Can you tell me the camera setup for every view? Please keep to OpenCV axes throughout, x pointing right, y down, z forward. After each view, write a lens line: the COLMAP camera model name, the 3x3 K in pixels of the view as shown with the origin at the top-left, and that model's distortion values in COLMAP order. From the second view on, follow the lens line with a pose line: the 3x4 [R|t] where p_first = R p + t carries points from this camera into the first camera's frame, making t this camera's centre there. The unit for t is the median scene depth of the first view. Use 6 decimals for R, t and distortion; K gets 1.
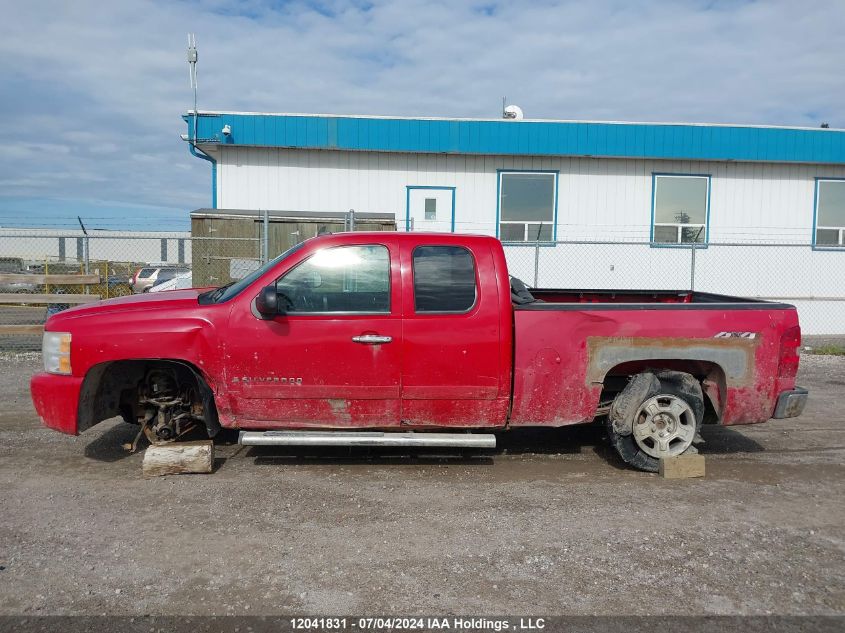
lens RADIAL K [[653.3, 0, 422.5], [0, 653.3, 316.5], [0, 0, 1]] dist [0.007470, -0.003380]
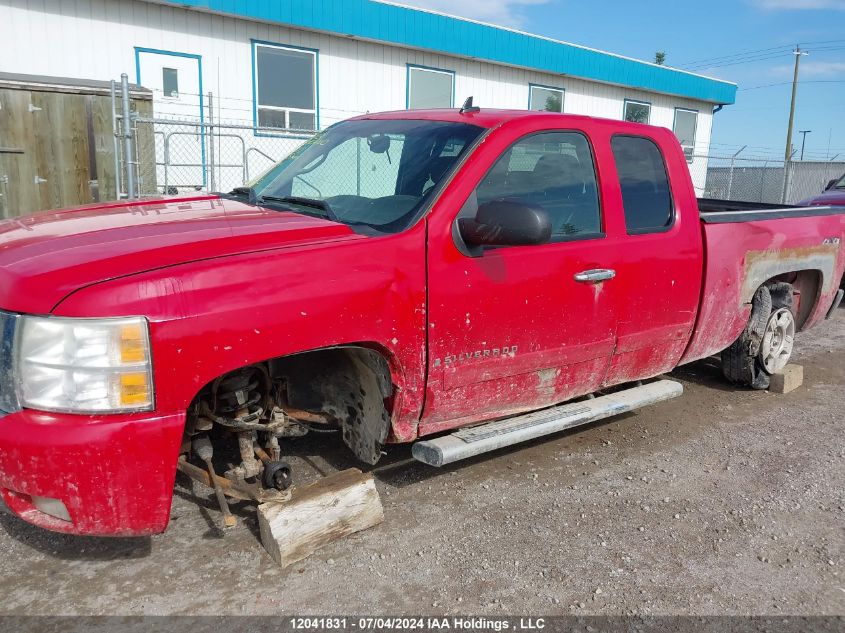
lens RADIAL K [[653.3, 0, 422.5], [0, 653.3, 316.5], [0, 0, 1]] dist [0.007470, -0.003380]
pose [[0.821195, -0.111907, 0.559568, -0.599830], [0.023284, 0.986337, 0.163086, -0.038221], [-0.570173, -0.120896, 0.812580, 0.525771]]
